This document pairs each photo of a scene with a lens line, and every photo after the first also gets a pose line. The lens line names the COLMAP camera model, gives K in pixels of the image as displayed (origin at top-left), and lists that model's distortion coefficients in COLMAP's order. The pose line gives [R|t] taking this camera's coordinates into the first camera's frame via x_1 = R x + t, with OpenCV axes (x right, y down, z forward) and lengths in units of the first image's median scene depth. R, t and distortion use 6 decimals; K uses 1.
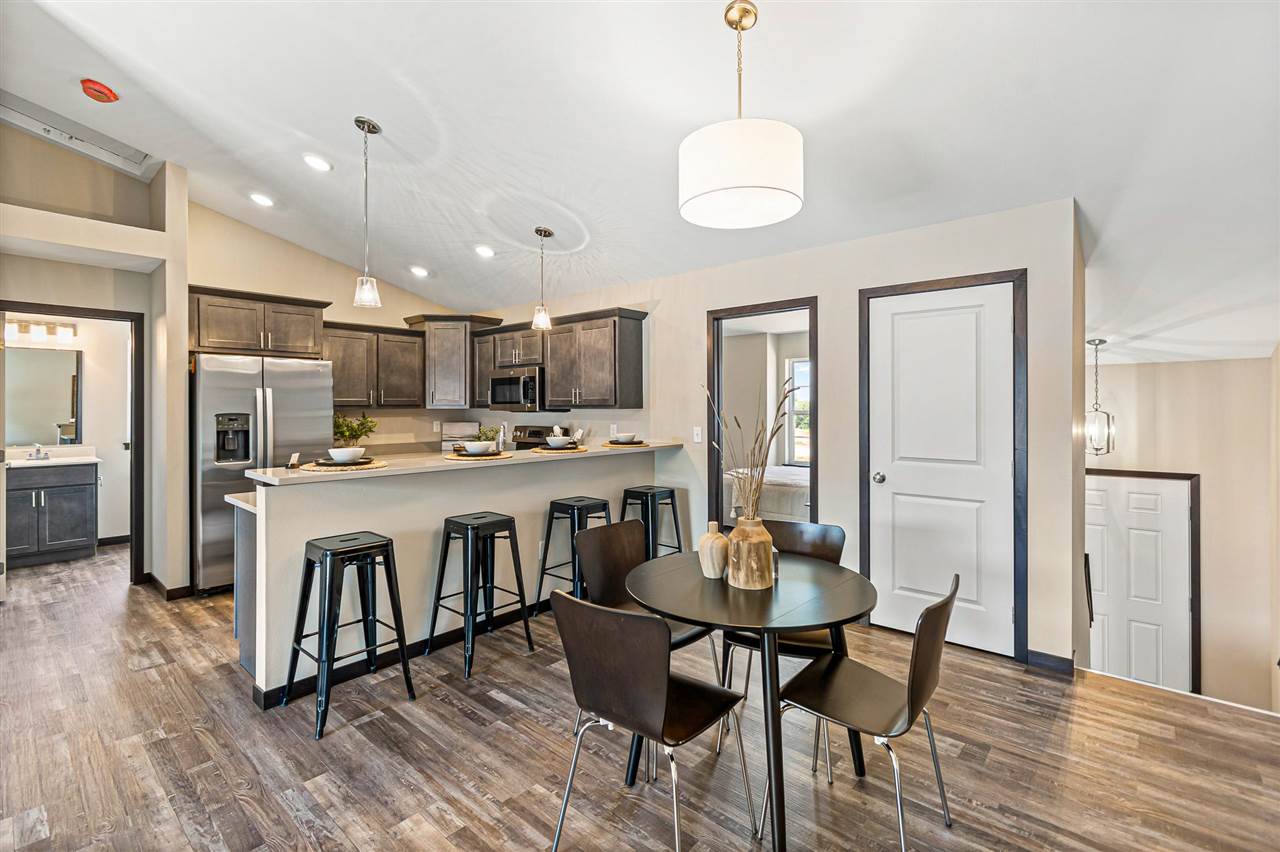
lens RADIAL K [[569.0, 0, 636.0], [0, 569.0, 417.9], [0, 0, 1]] dist [0.003907, -0.000343]
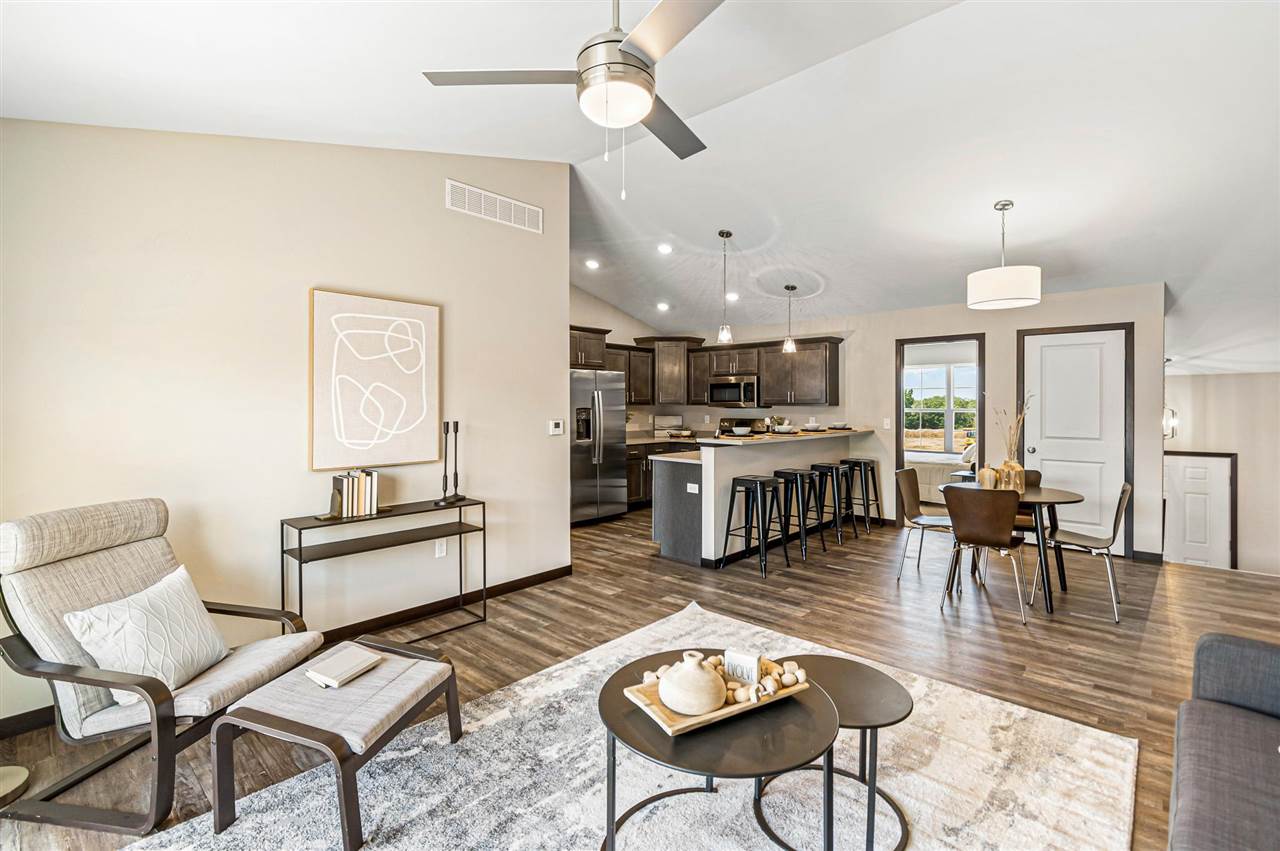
lens RADIAL K [[569.0, 0, 643.8], [0, 569.0, 418.6], [0, 0, 1]] dist [0.003907, -0.000343]
pose [[0.999757, 0.003616, -0.021727, -0.470175], [-0.003508, 0.999981, 0.005008, 0.010814], [0.021745, -0.004931, 0.999751, -0.463272]]
